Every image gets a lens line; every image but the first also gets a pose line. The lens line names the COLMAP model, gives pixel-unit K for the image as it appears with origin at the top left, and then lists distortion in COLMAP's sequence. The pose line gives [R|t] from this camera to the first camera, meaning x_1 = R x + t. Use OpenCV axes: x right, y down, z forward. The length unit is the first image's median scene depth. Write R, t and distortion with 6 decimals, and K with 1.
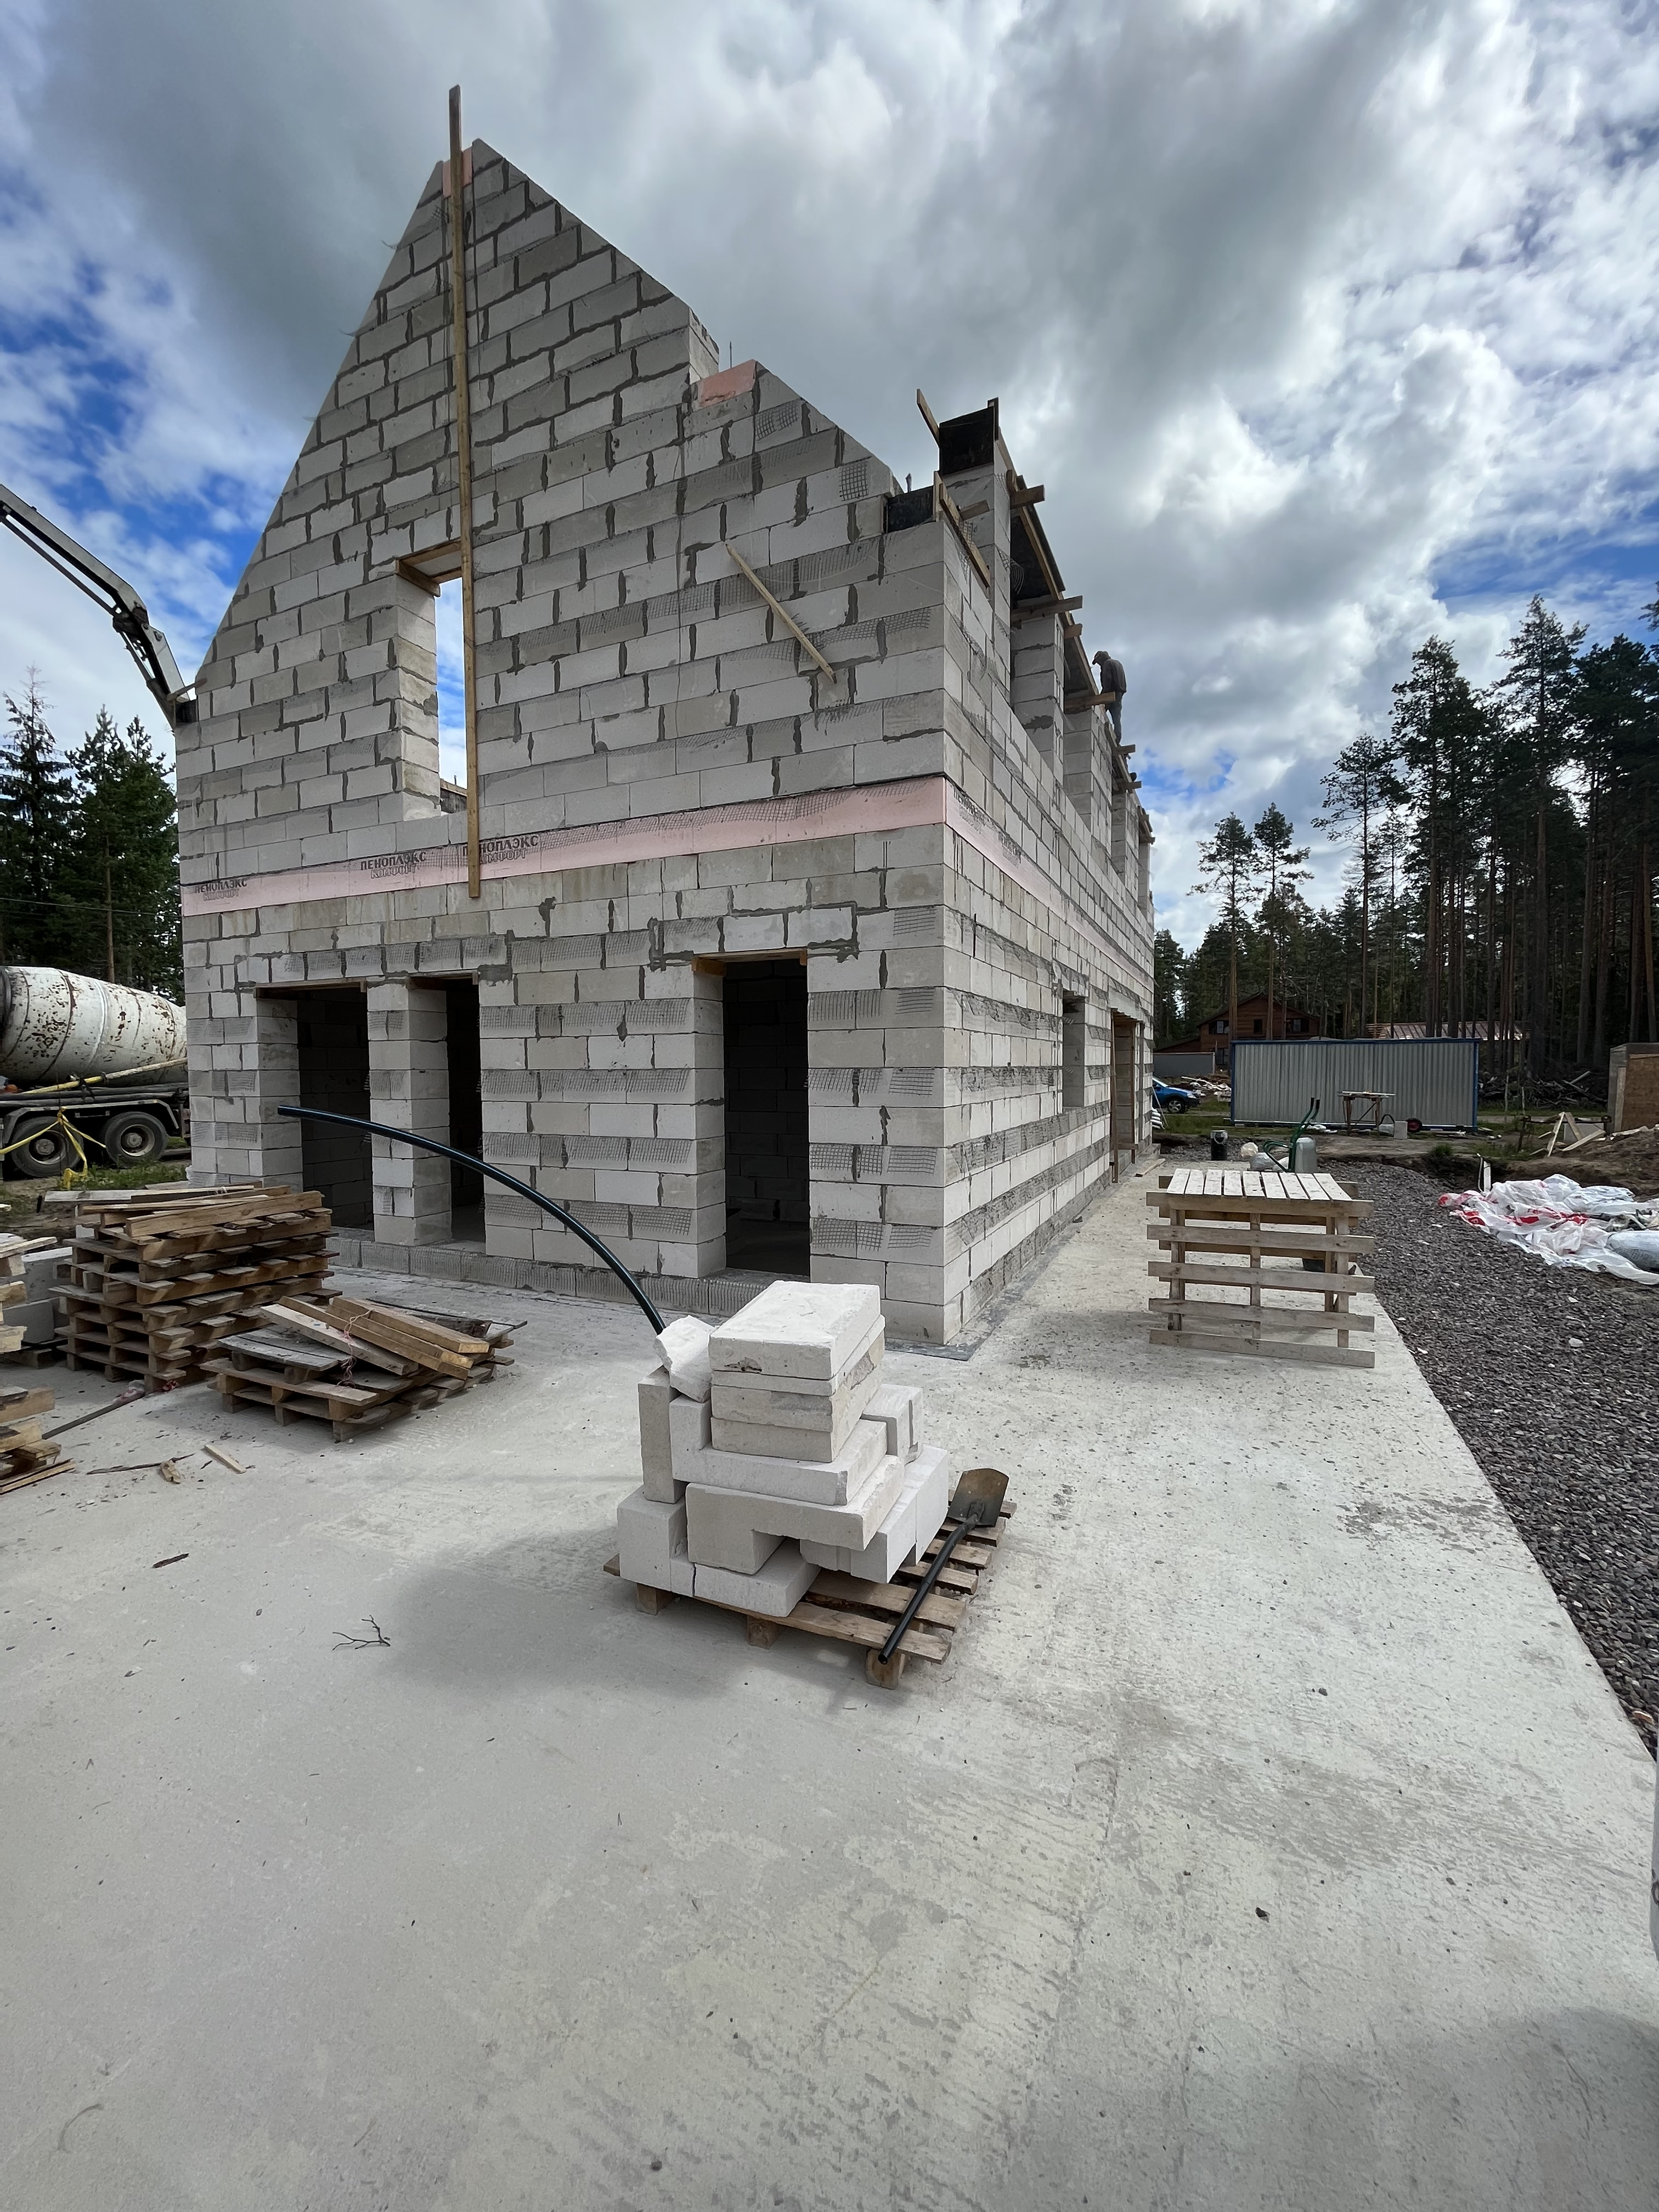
lens RADIAL K [[896.0, 0, 831.2], [0, 896.0, 1112.2], [0, 0, 1]] dist [-0.003658, -0.000187]
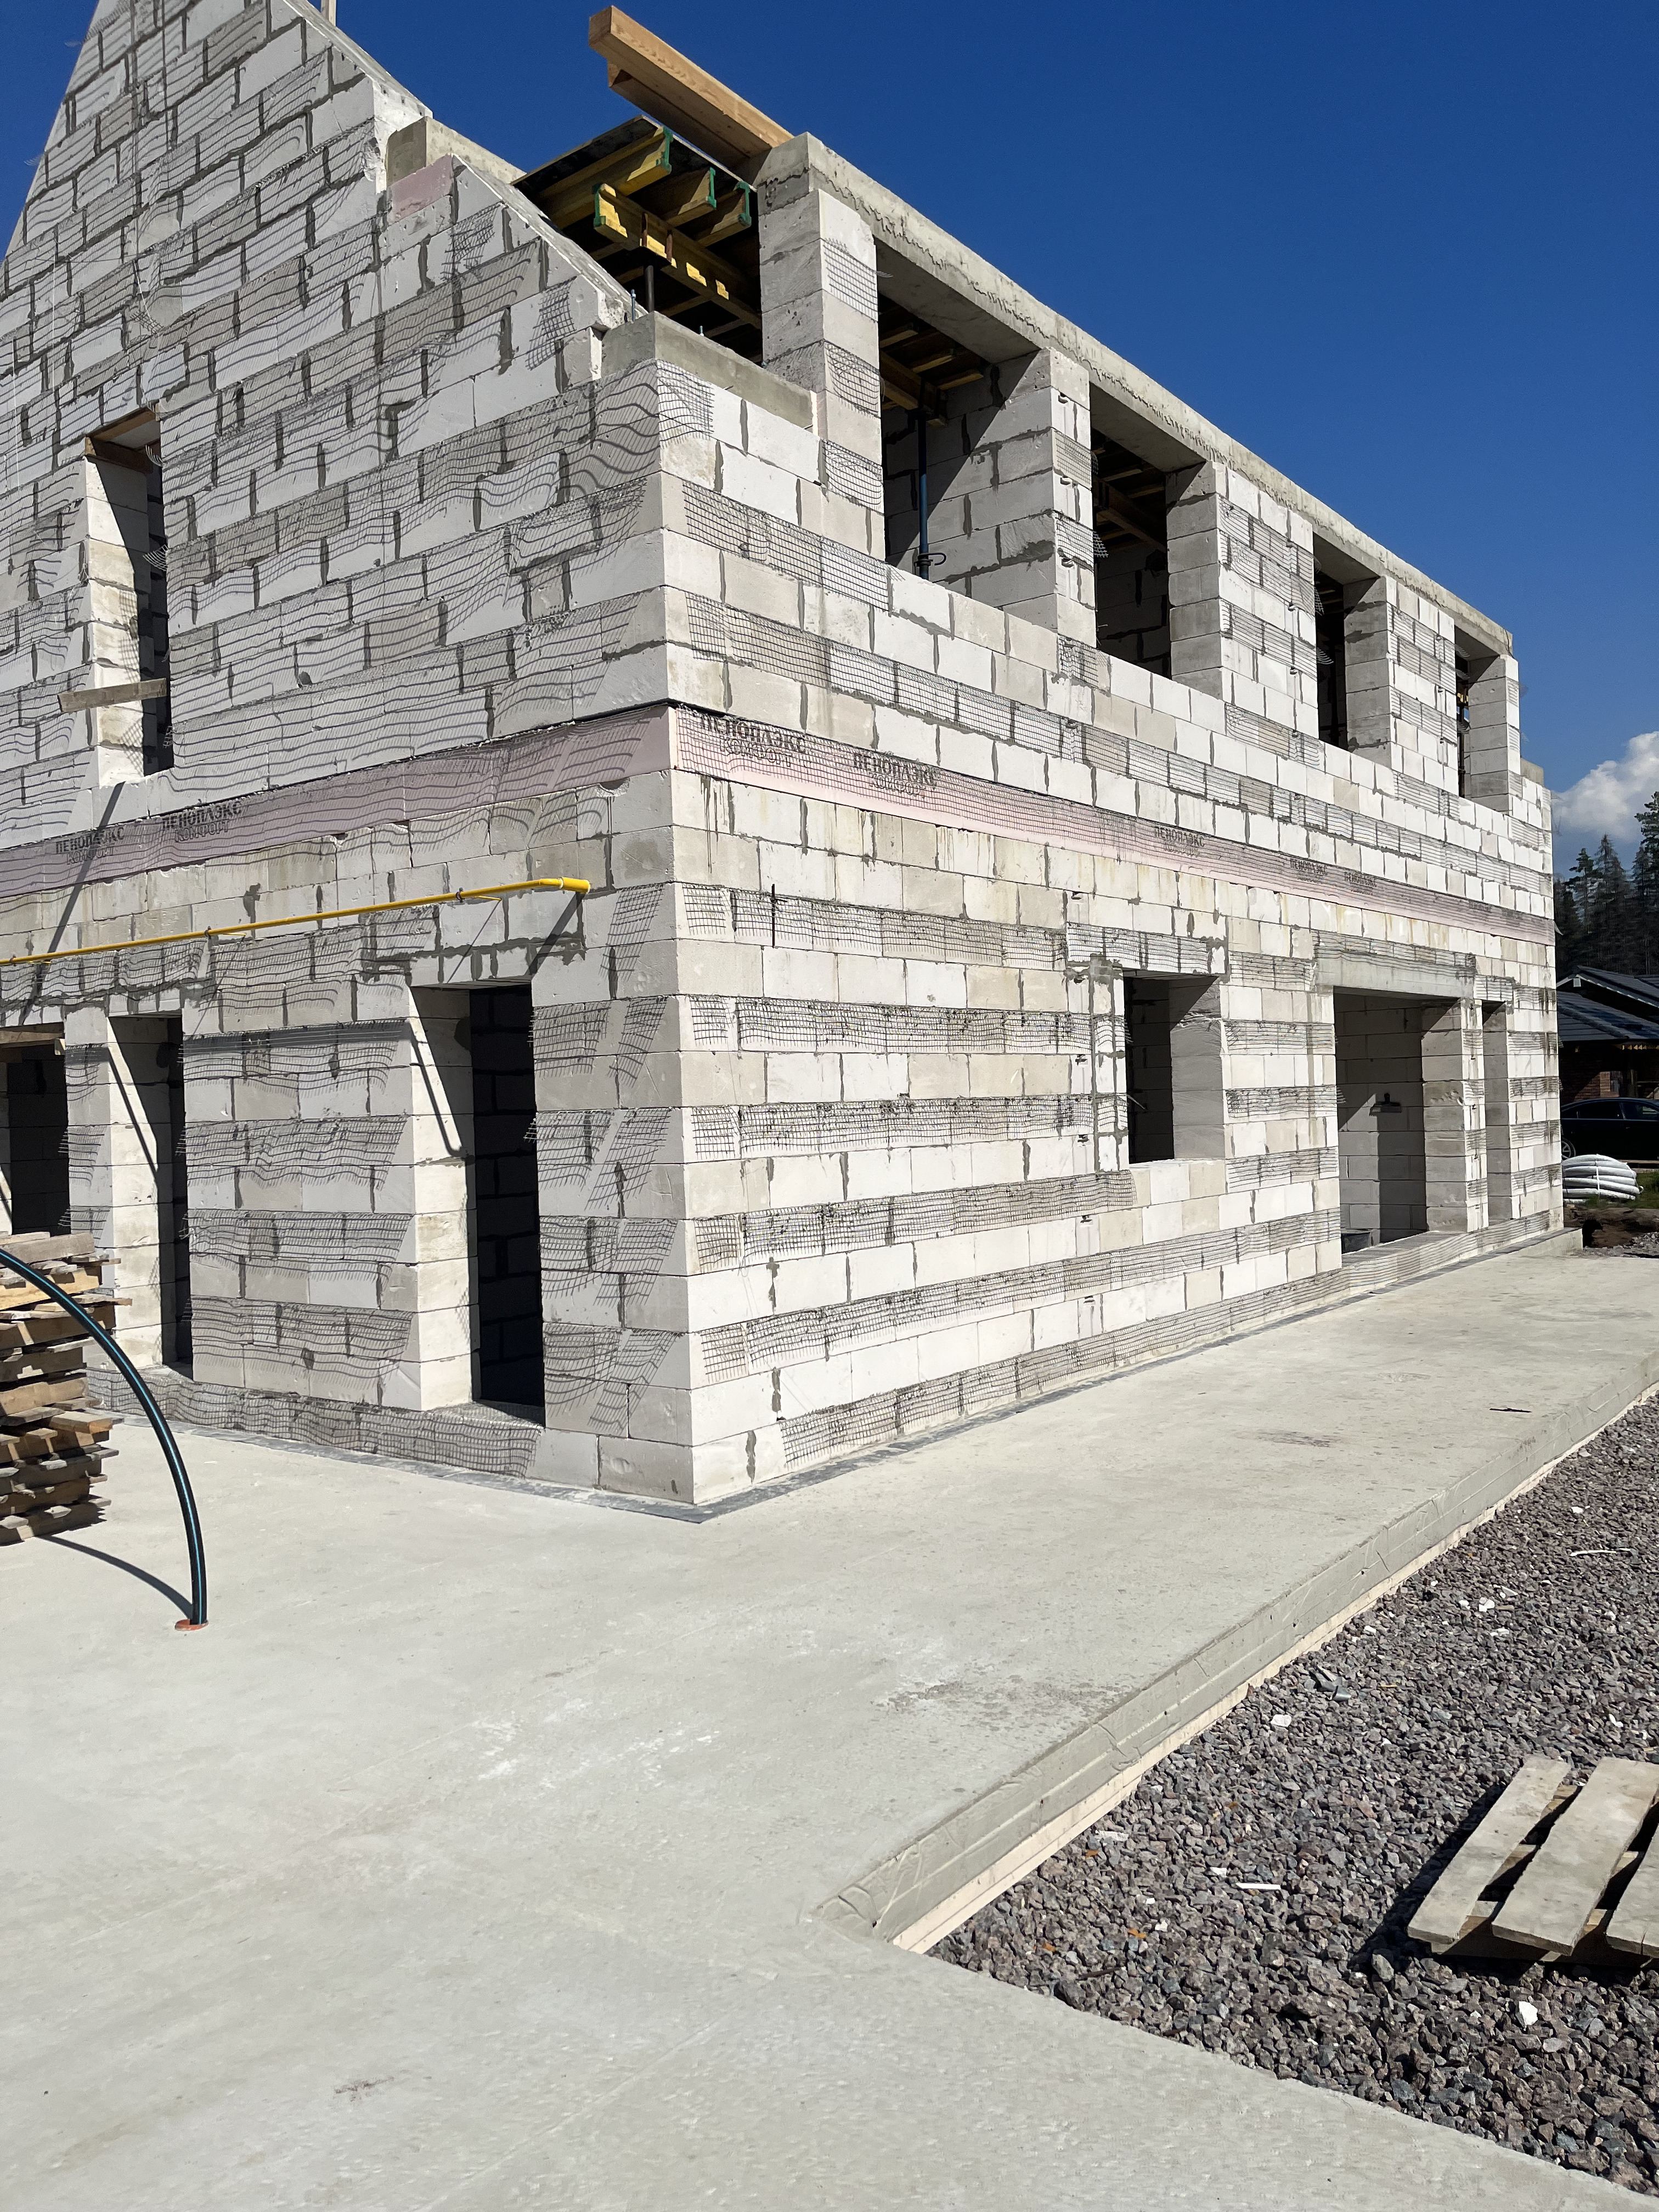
lens RADIAL K [[1674.4, 0, 808.4], [0, 1674.4, 1097.0], [0, 0, 1]] dist [0.060584, -0.075169]
pose [[0.974557, -0.026538, -0.222565, 0.450500], [0.015680, 0.998605, -0.050416, 0.009338], [0.223592, 0.045643, 0.973613, -0.238552]]
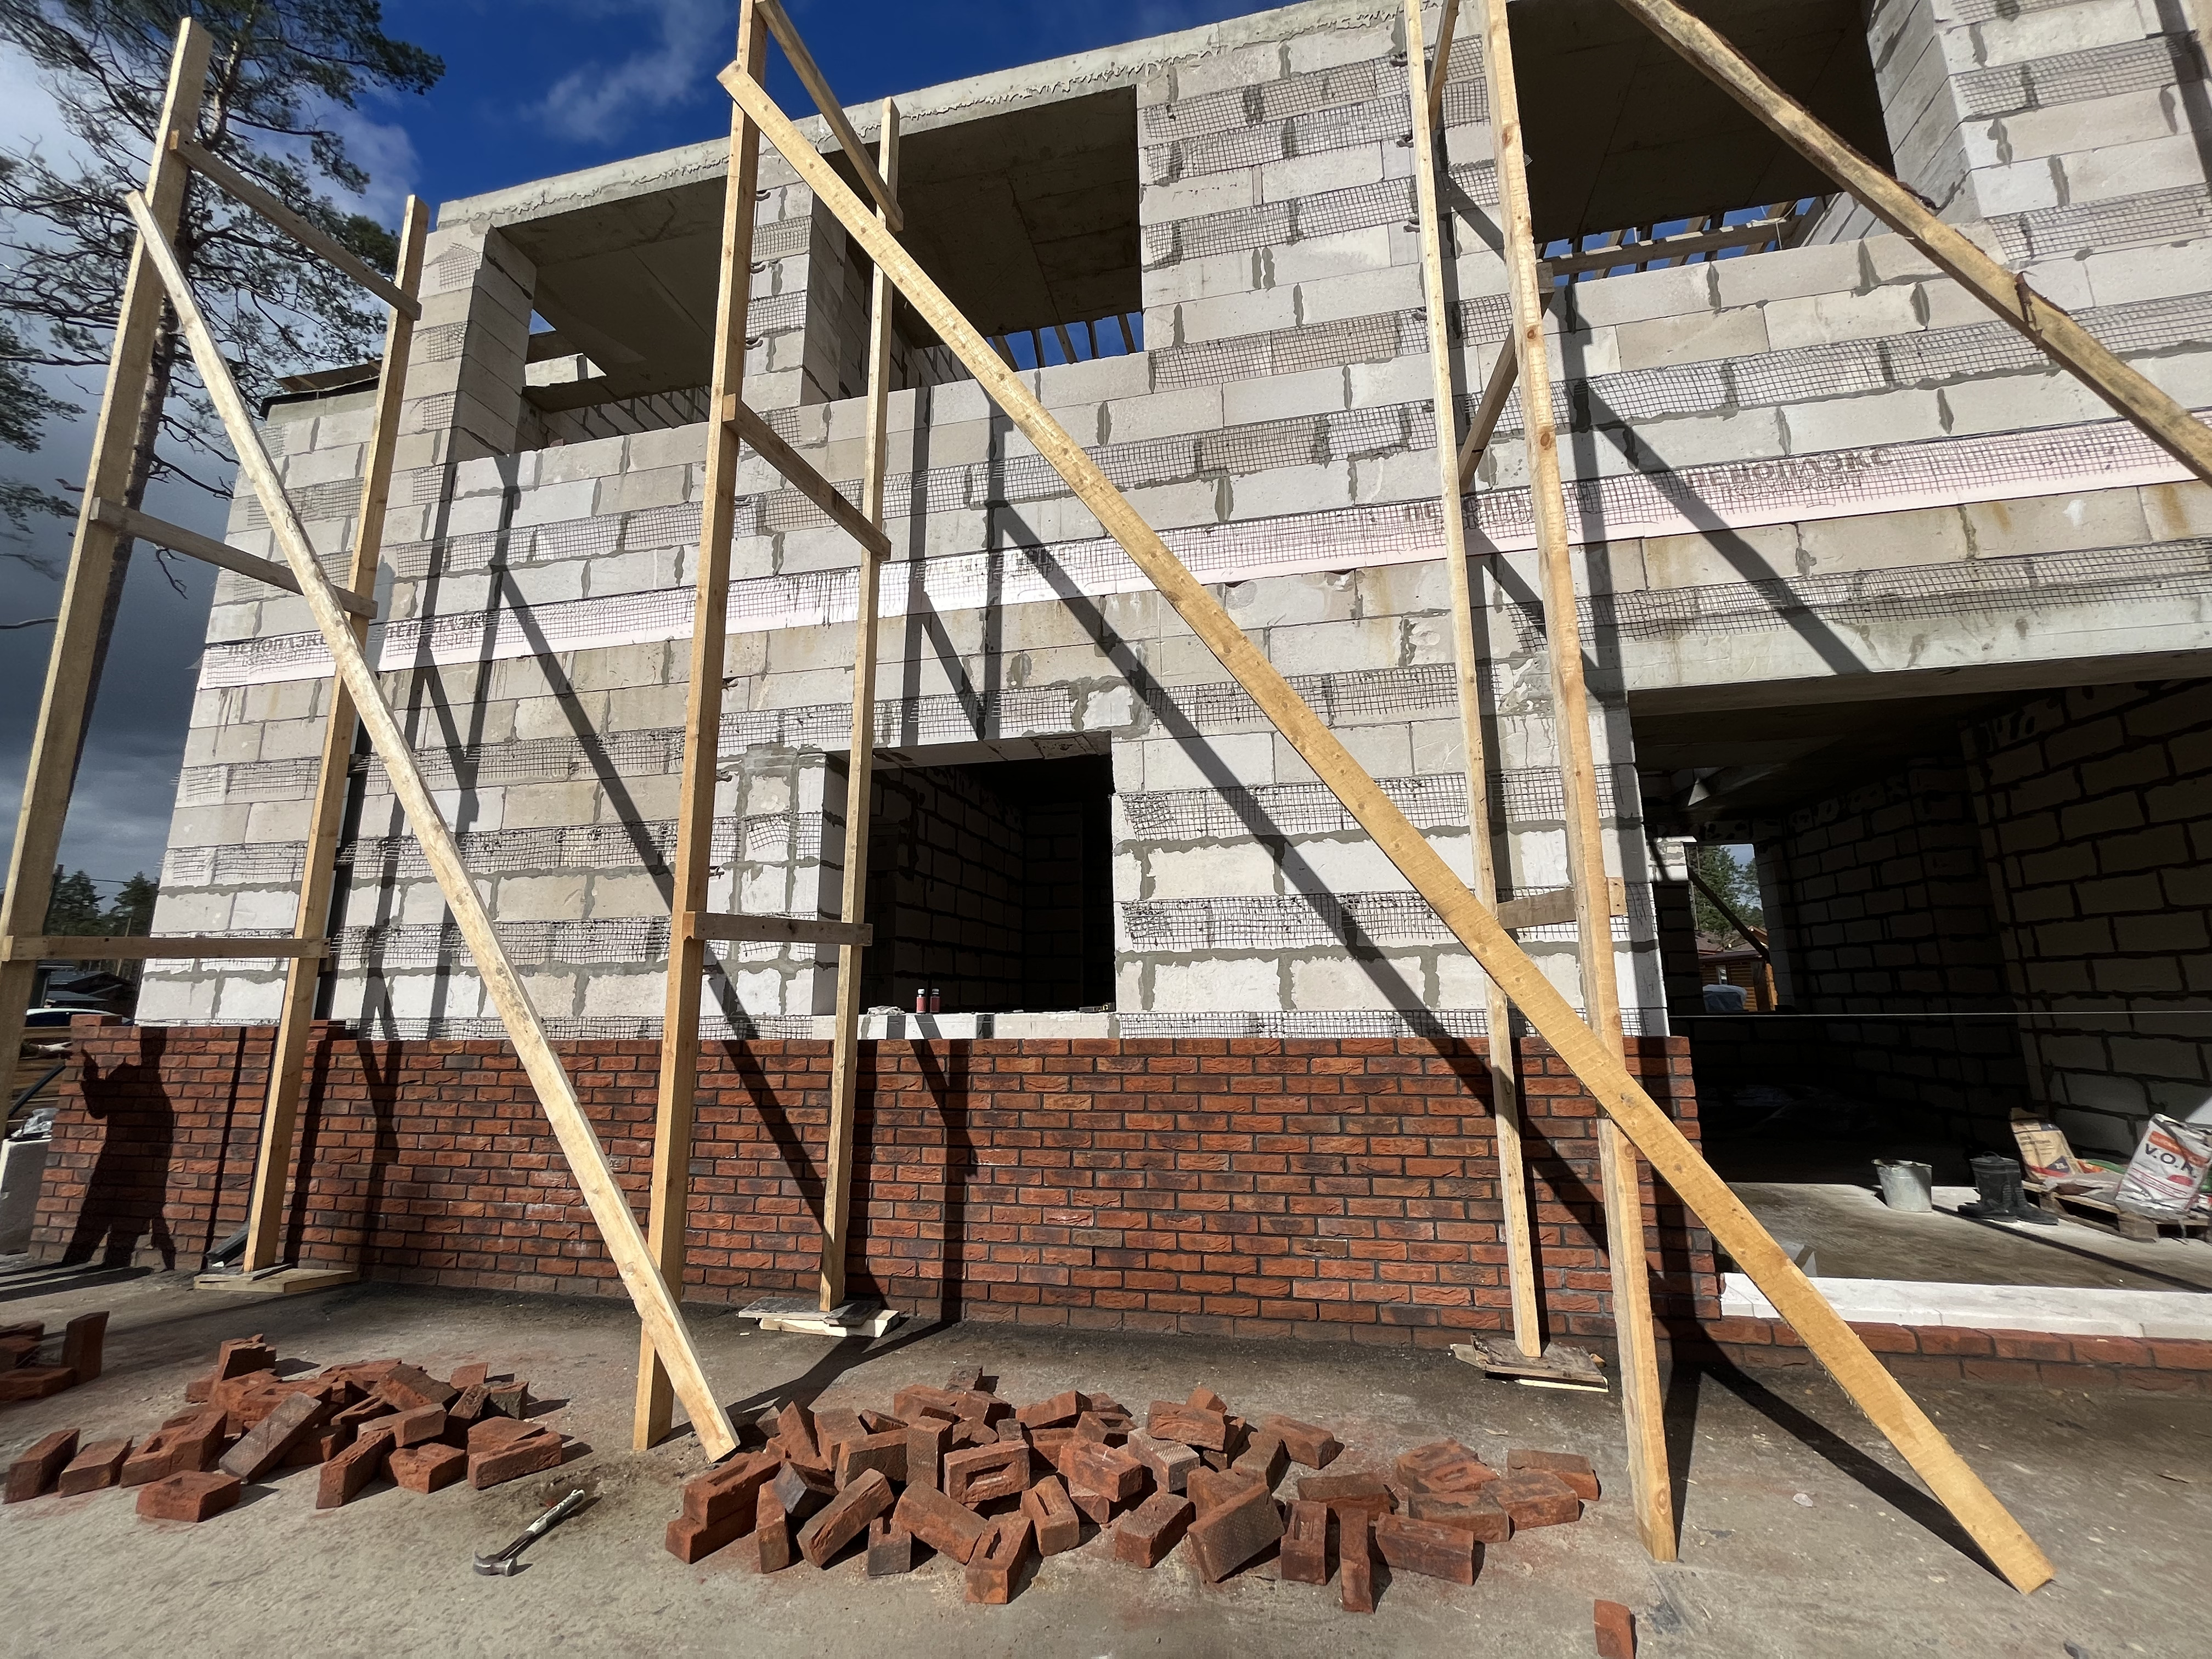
lens RADIAL K [[896.0, 0, 1100.6], [0, 896.0, 828.4], [0, 0, 1]] dist [-0.003658, -0.000187]
pose [[0.213250, -0.180338, -0.960210, 1.105385], [-0.041731, 0.980238, -0.193368, -0.014523], [0.976106, 0.081307, 0.201510, 1.558837]]
